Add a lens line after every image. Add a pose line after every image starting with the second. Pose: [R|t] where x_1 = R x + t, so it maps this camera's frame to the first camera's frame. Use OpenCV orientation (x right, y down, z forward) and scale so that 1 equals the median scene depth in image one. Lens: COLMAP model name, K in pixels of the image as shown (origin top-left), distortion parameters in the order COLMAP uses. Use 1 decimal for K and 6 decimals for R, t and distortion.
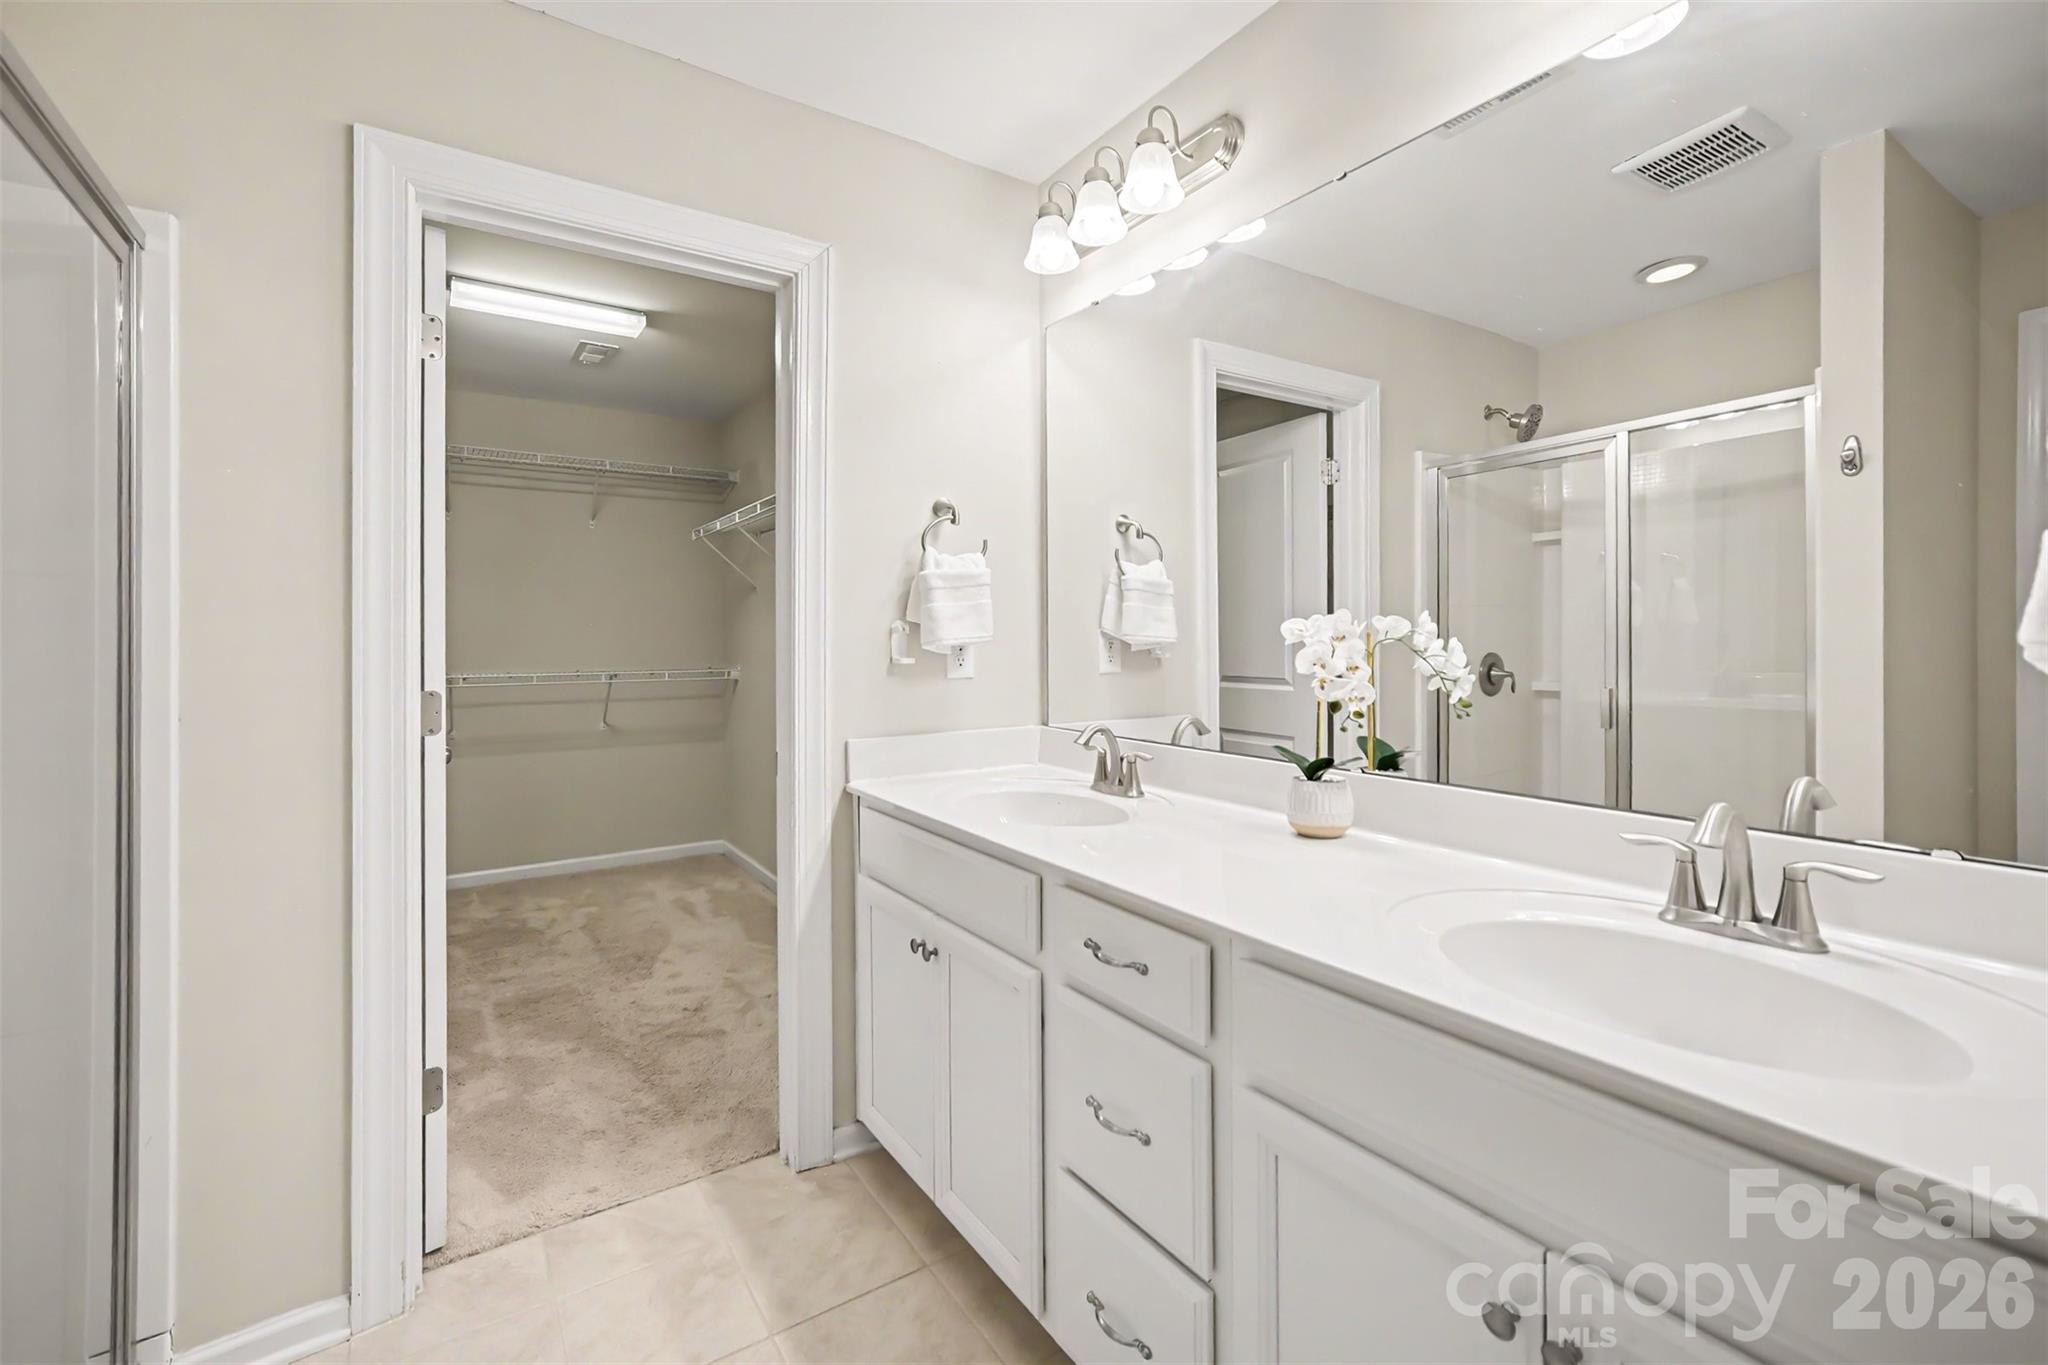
lens RADIAL K [[889.9, 0, 1033.5], [0, 889.9, 639.9], [0, 0, 1]] dist [-0.017565, 0.000100]
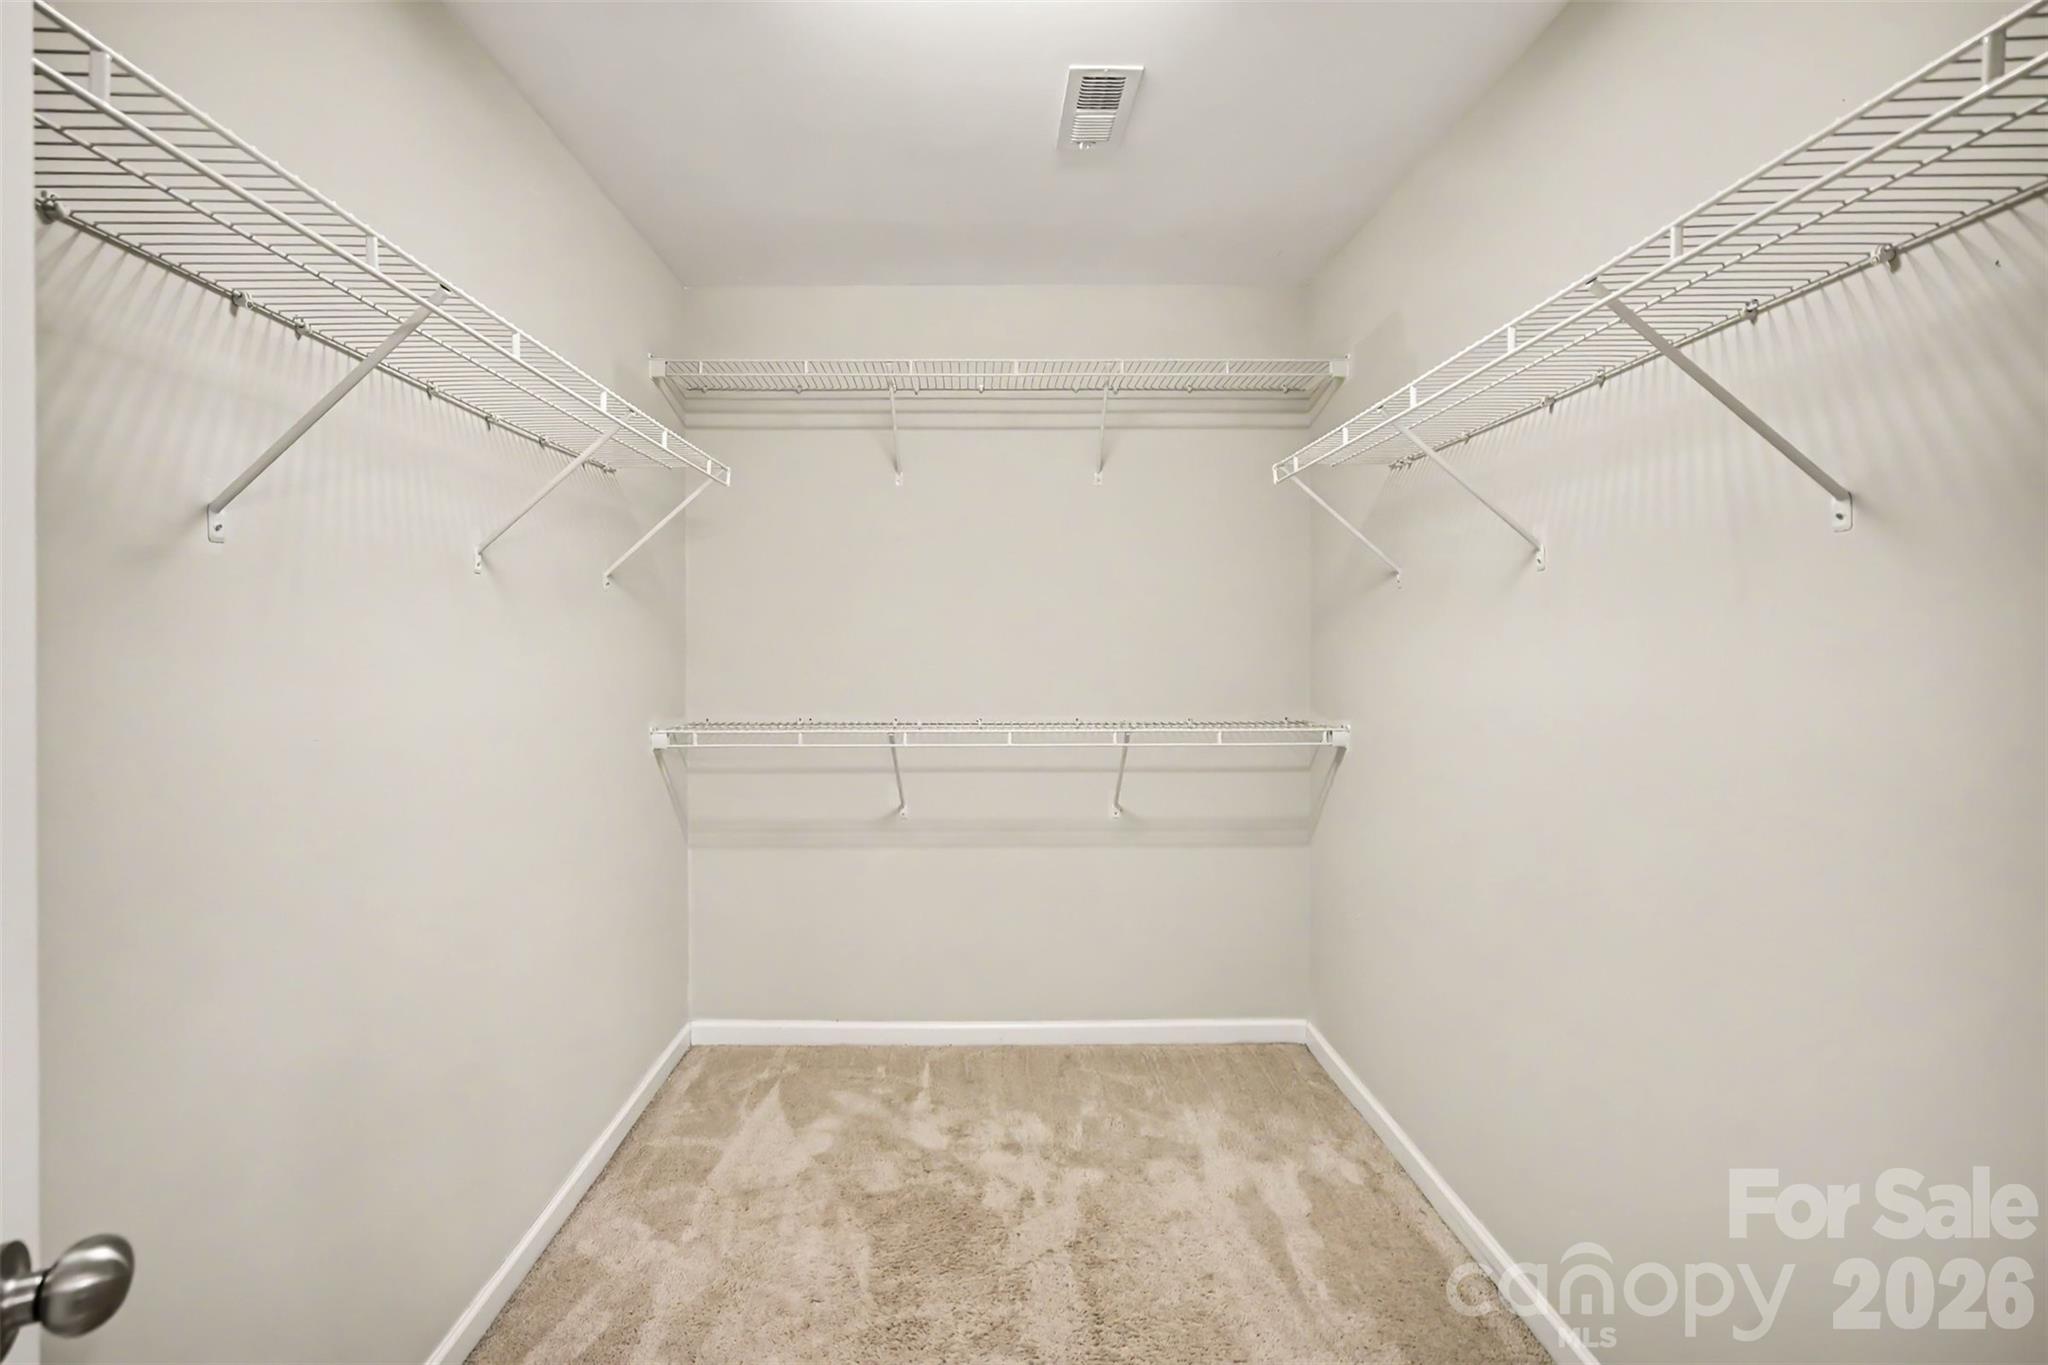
lens RADIAL K [[889.9, 0, 1033.5], [0, 889.9, 639.9], [0, 0, 1]] dist [-0.017565, 0.000100]
pose [[0.855720, 0.005140, -0.517414, -0.235171], [-0.004910, 0.999986, 0.001814, -0.021569], [0.517416, 0.000988, 0.855733, 0.483404]]
